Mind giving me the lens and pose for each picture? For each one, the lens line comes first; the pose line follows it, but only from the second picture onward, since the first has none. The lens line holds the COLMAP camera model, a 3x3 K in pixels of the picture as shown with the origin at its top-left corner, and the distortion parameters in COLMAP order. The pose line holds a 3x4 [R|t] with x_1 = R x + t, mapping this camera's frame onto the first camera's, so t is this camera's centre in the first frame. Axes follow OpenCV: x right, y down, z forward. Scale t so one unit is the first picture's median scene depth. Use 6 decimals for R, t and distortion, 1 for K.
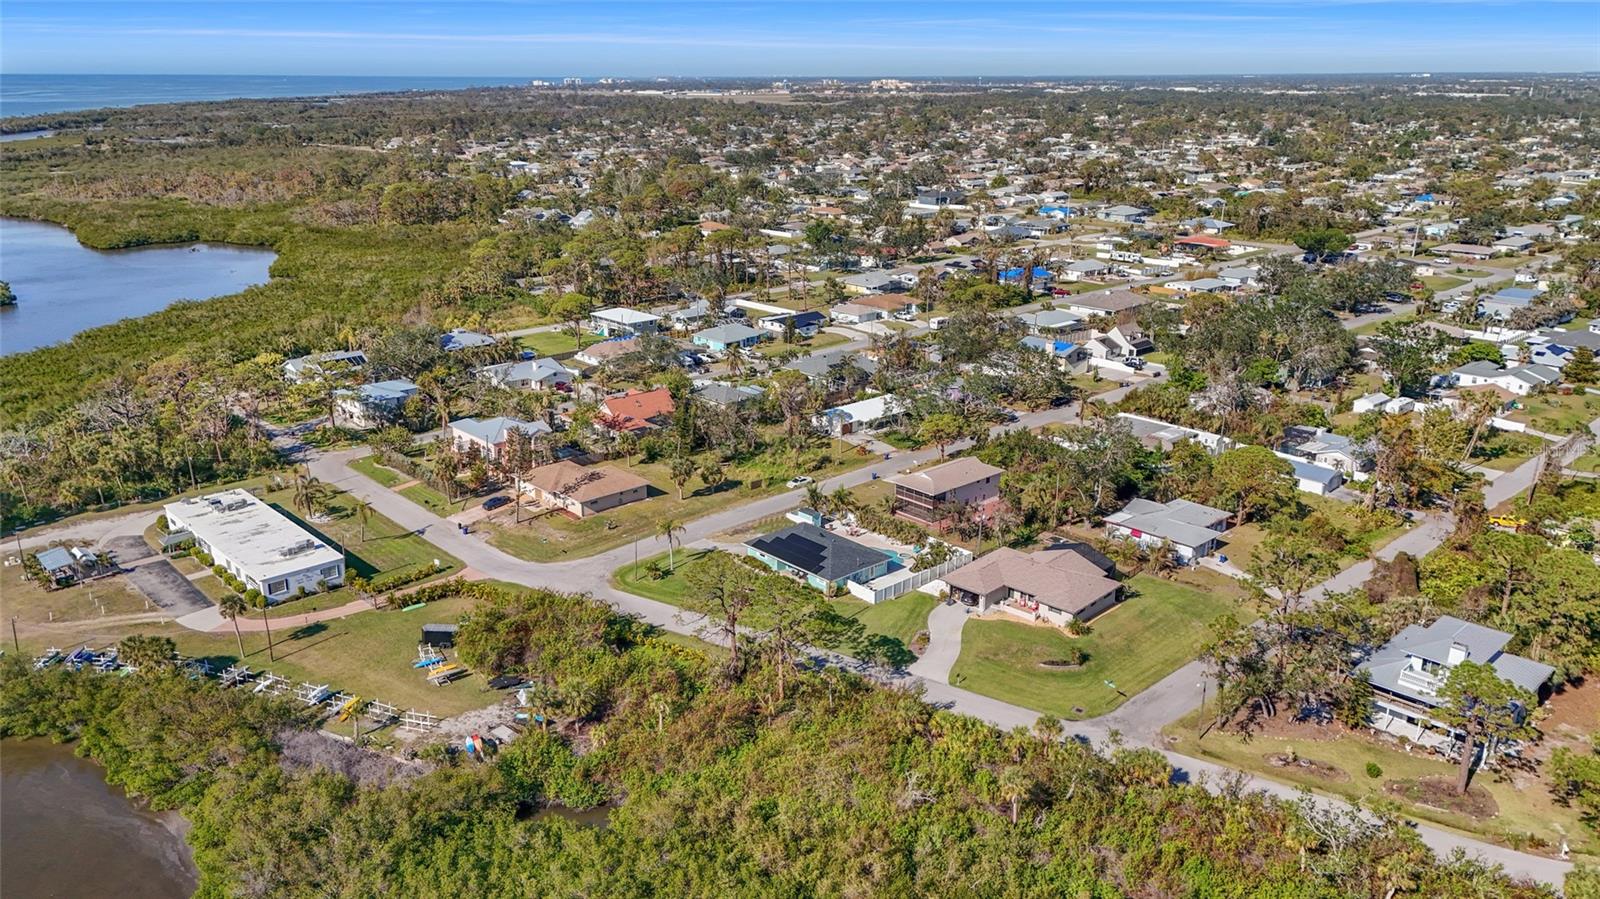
lens RADIAL K [[1199.5, 0, 800.0], [0, 1199.5, 449.5], [0, 0, 1]] dist [0.079171, -0.084429]
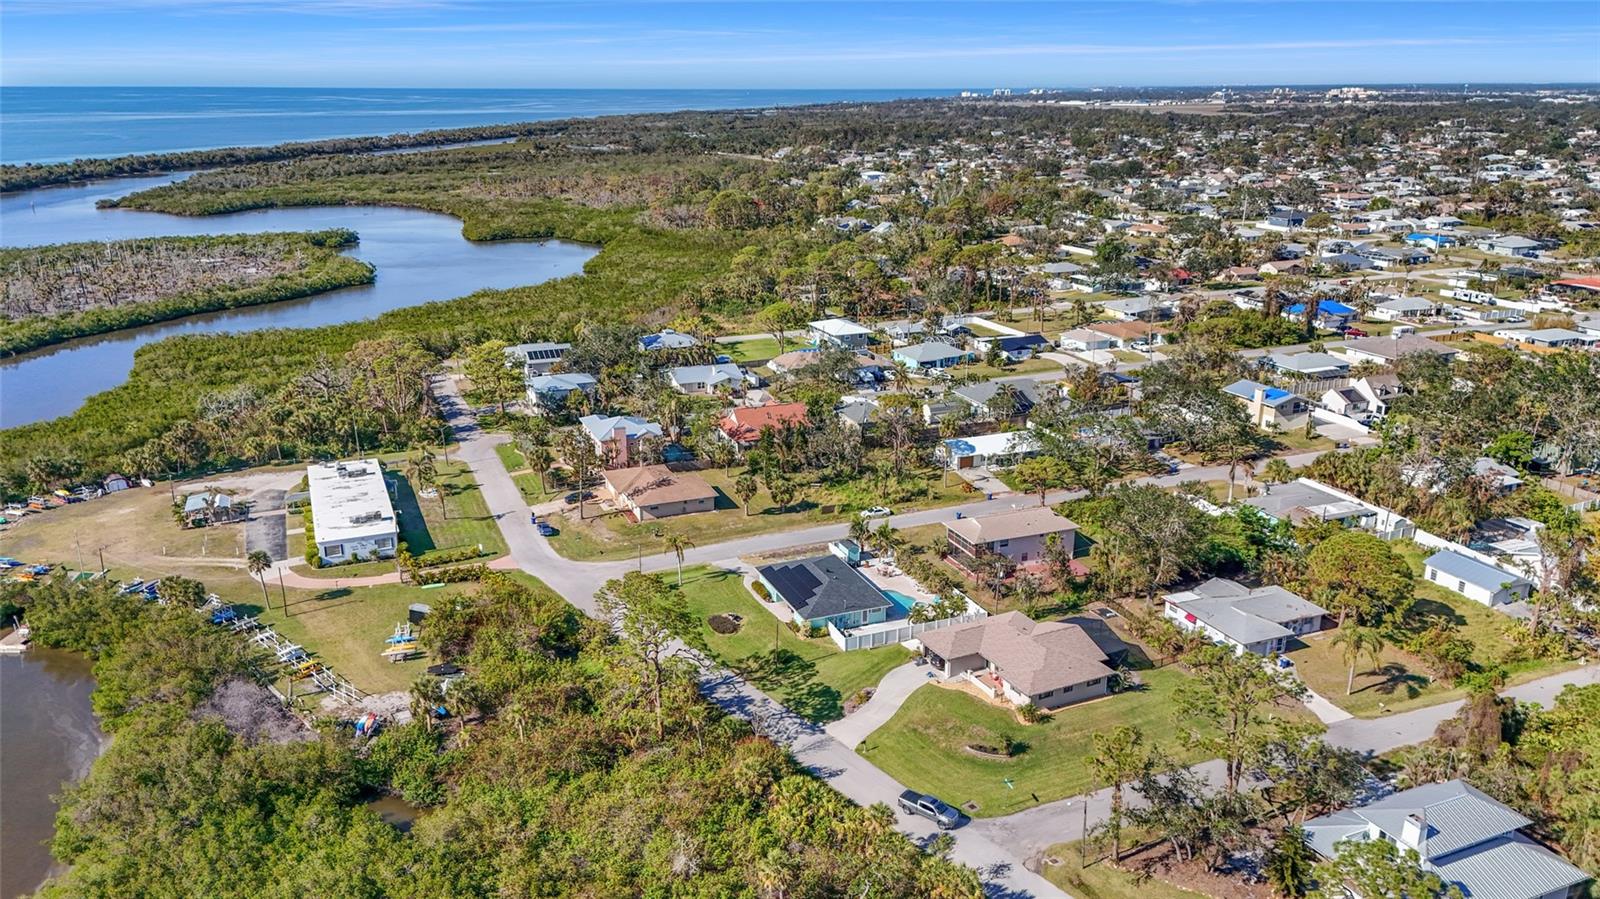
lens RADIAL K [[1199.5, 0, 800.0], [0, 1199.5, 449.5], [0, 0, 1]] dist [0.079171, -0.084429]
pose [[0.936383, 0.100617, -0.336250, 0.252661], [-0.103387, 0.994594, 0.009703, -0.024973], [0.335408, 0.025678, 0.941723, 0.081802]]
